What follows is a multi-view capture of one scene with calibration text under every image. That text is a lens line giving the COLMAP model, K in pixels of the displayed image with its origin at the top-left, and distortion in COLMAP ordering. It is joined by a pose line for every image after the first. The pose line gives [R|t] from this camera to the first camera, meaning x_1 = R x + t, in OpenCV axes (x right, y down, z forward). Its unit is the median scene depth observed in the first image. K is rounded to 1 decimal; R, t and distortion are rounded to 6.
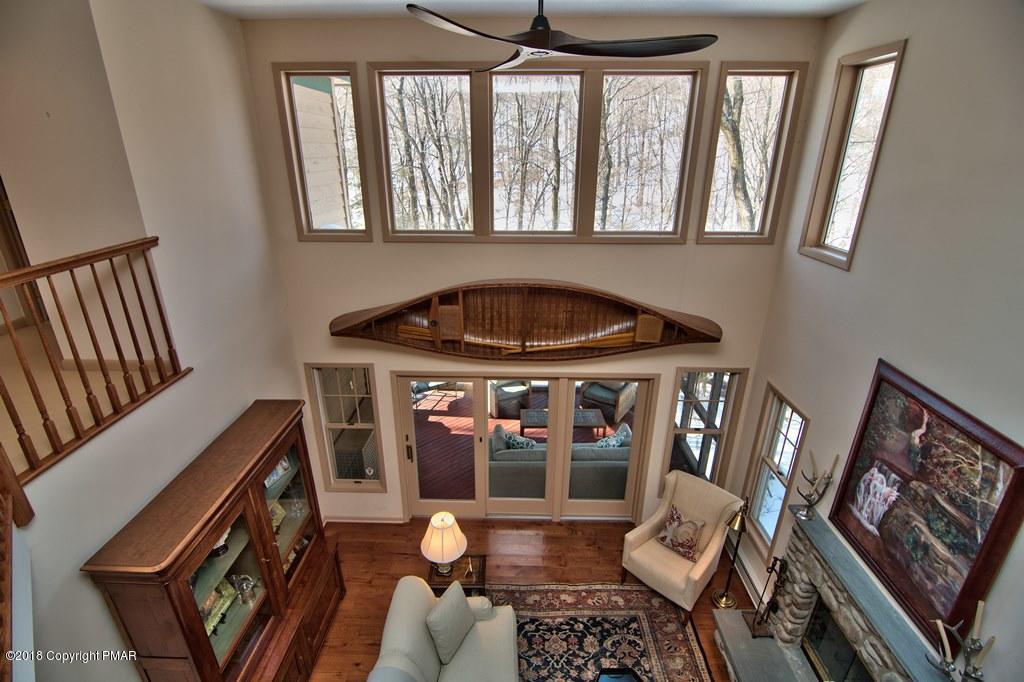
lens RADIAL K [[487.1, 0, 508.5], [0, 487.1, 348.2], [0, 0, 1]] dist [-0.005893, -0.010980]
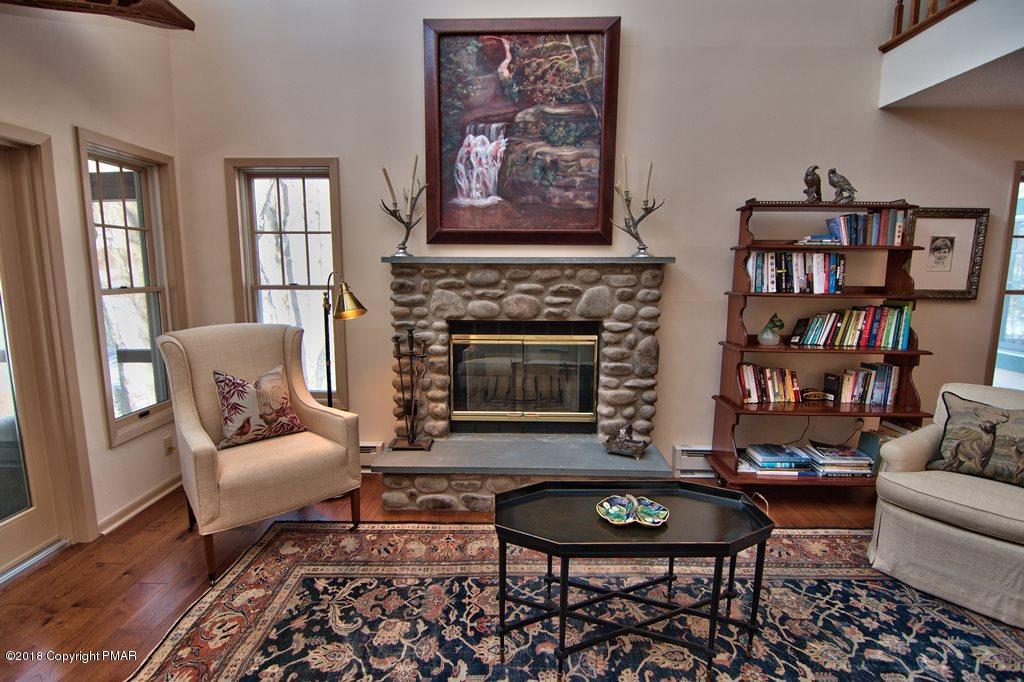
lens RADIAL K [[517.3, 0, 508.2], [0, 517.3, 347.0], [0, 0, 1]] dist [-0.002396, -0.013756]
pose [[-0.003257, -0.153856, 0.988088, -0.239286], [0.372527, 0.916784, 0.143981, 0.416882], [-0.928016, 0.368558, 0.054329, 0.843087]]
